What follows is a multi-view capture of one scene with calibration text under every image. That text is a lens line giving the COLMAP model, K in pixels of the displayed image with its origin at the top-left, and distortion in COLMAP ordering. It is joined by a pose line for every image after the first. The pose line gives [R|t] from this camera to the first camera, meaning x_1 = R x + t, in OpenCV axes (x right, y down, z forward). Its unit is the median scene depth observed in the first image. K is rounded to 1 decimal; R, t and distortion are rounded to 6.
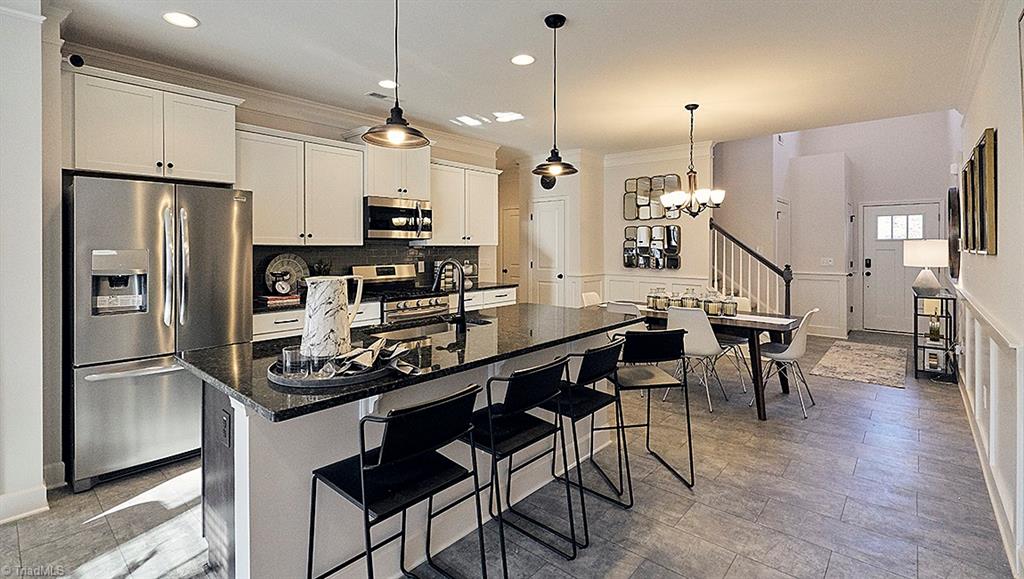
lens RADIAL K [[453.7, 0, 478.4], [0, 453.7, 252.7], [0, 0, 1]] dist [-0.003543, 0.001801]
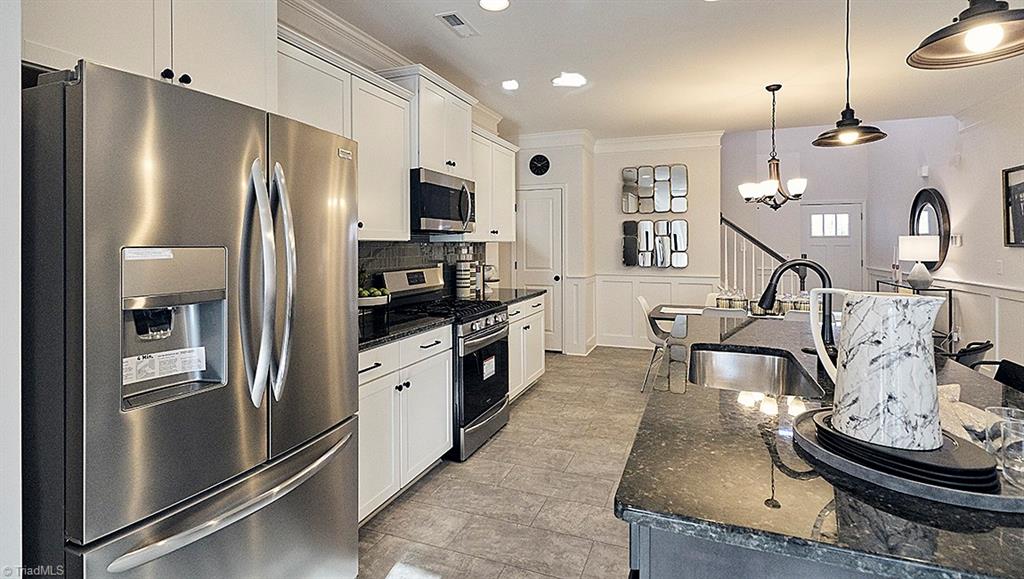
lens RADIAL K [[501.2, 0, 487.9], [0, 501.2, 234.9], [0, 0, 1]] dist [0.037332, 0.000132]
pose [[0.930485, 0.003924, 0.366309, -0.389698], [0.008420, 0.999449, -0.032094, 0.000245], [-0.366233, 0.032947, 0.929940, 0.245241]]
